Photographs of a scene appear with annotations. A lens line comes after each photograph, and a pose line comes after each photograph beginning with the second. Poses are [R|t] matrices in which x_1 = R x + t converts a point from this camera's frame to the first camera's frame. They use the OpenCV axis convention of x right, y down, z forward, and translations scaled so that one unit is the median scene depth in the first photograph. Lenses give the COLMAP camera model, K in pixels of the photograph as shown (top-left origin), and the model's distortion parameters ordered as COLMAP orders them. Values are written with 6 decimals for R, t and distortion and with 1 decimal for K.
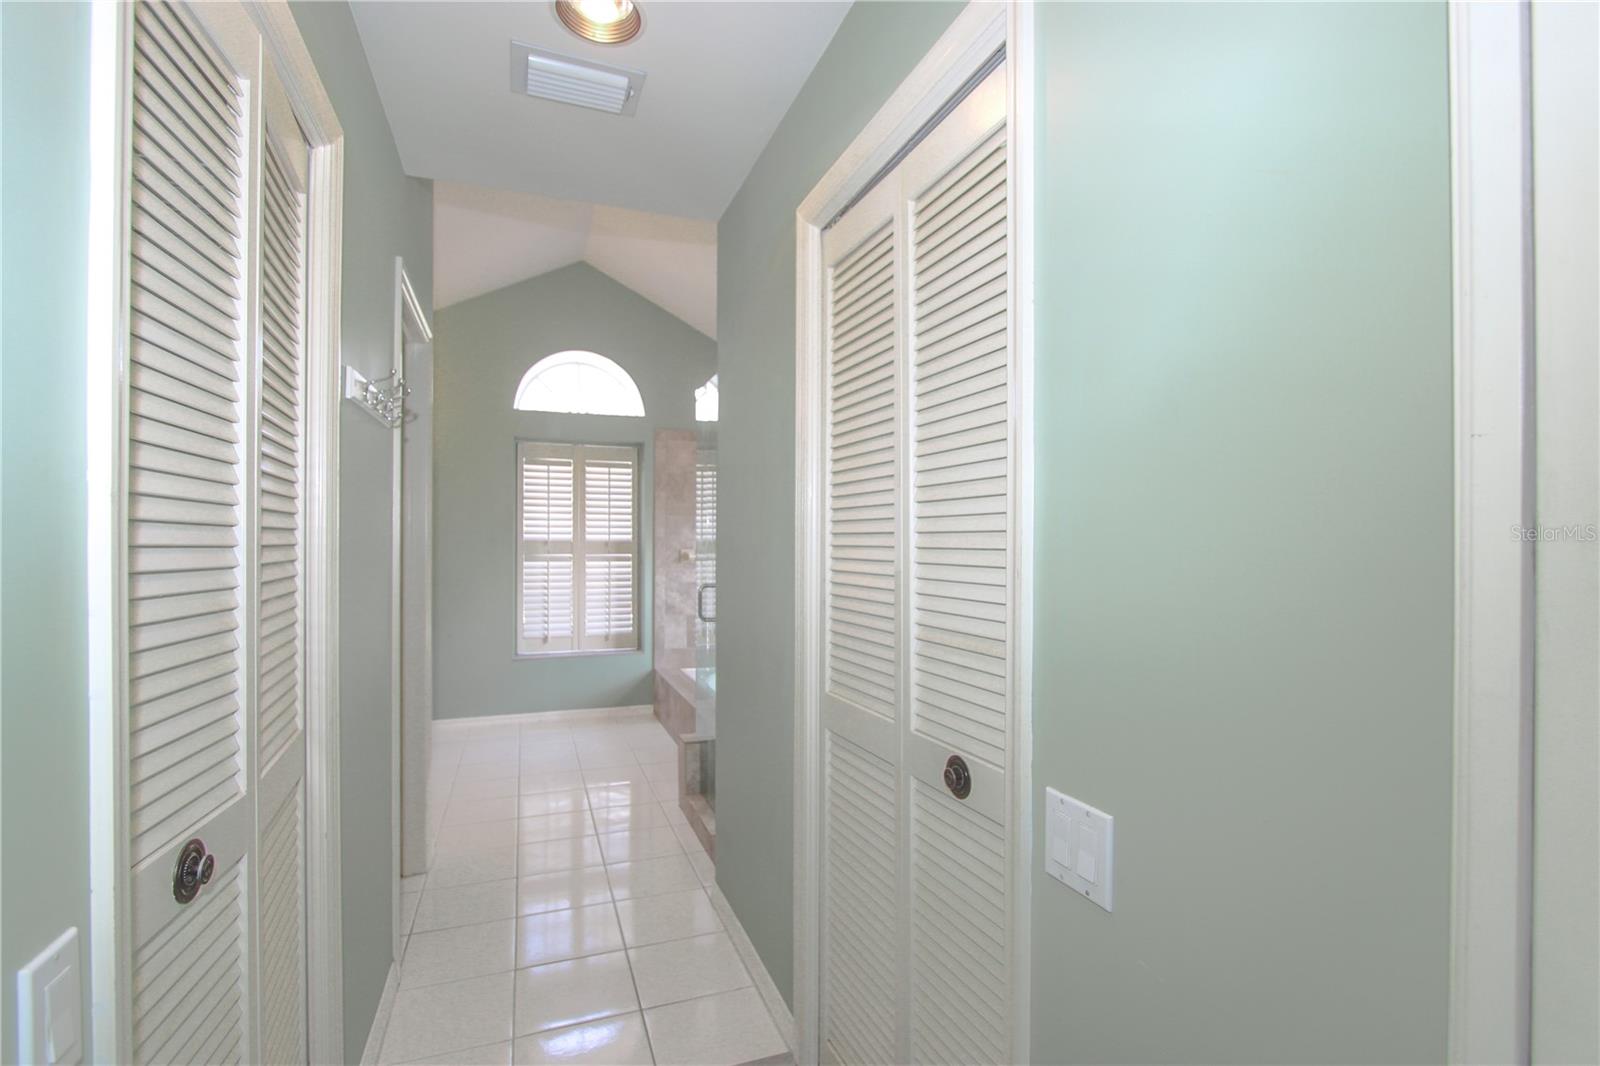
lens RADIAL K [[743.3, 0, 801.4], [0, 743.3, 544.6], [0, 0, 1]] dist [-0.000765, -0.000618]
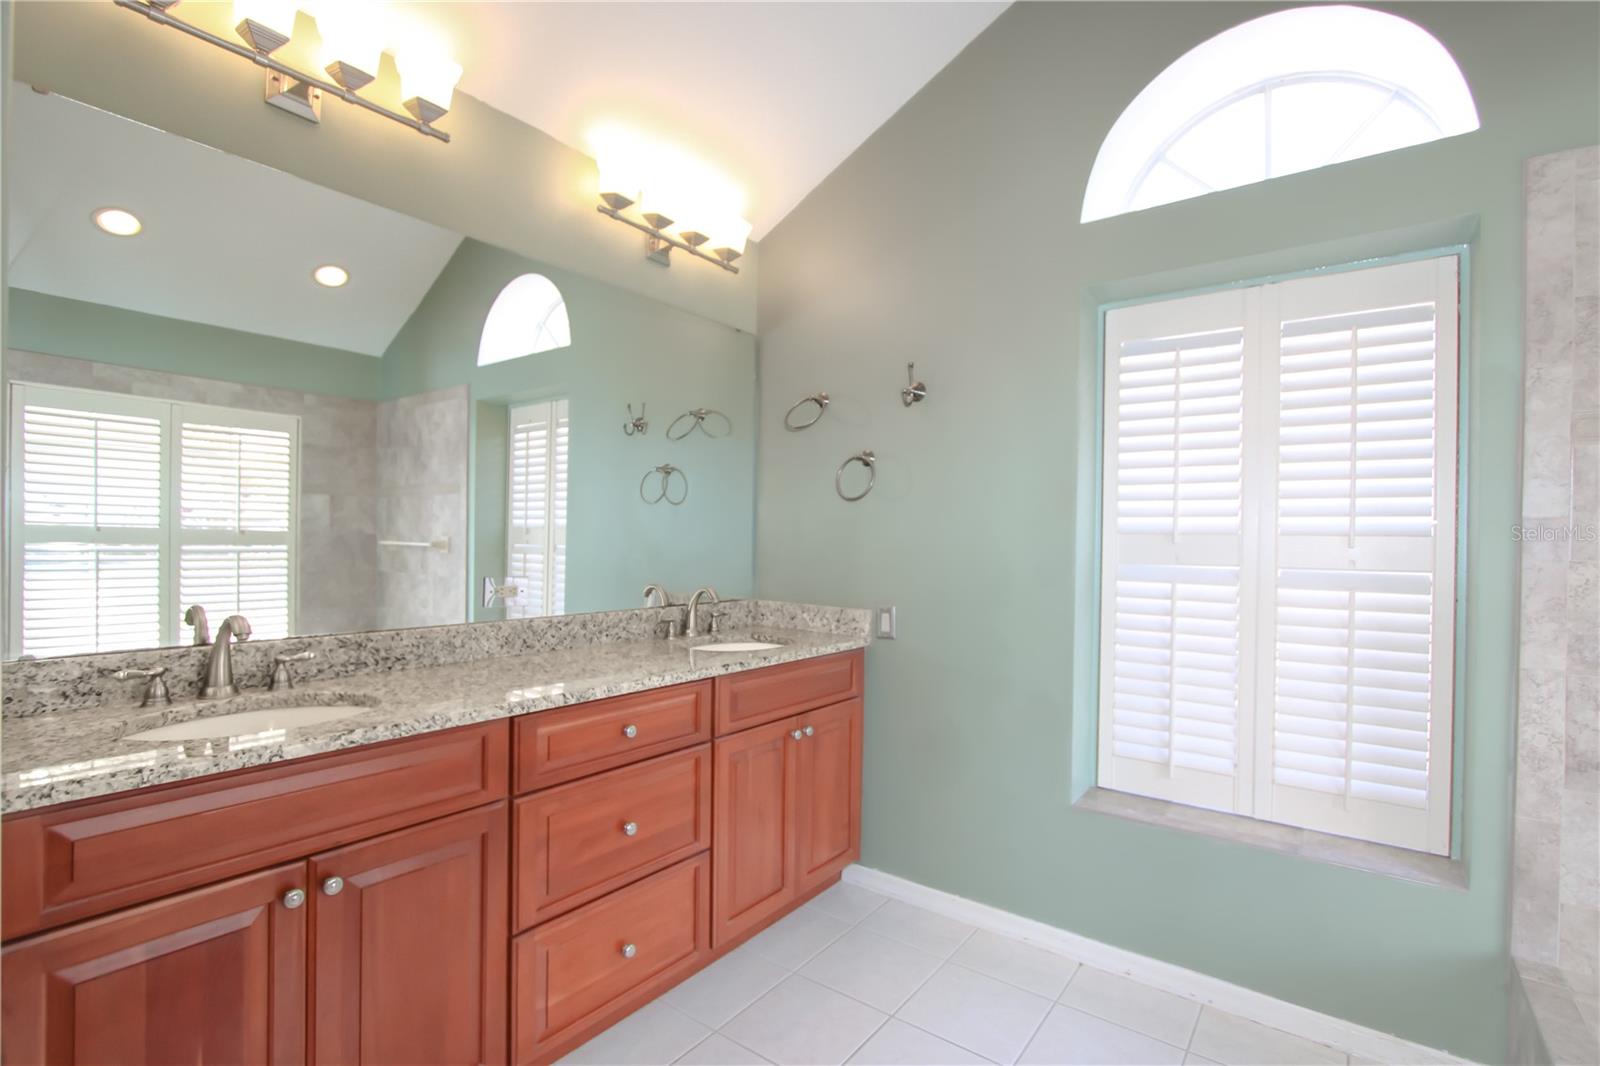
lens RADIAL K [[743.3, 0, 811.7], [0, 743.3, 543.6], [0, 0, 1]] dist [-0.000765, -0.000618]
pose [[0.547838, 0.010809, -0.836514, -0.102745], [-0.015304, 0.999879, 0.002897, 0.002938], [0.836444, 0.011215, 0.547937, 0.593564]]
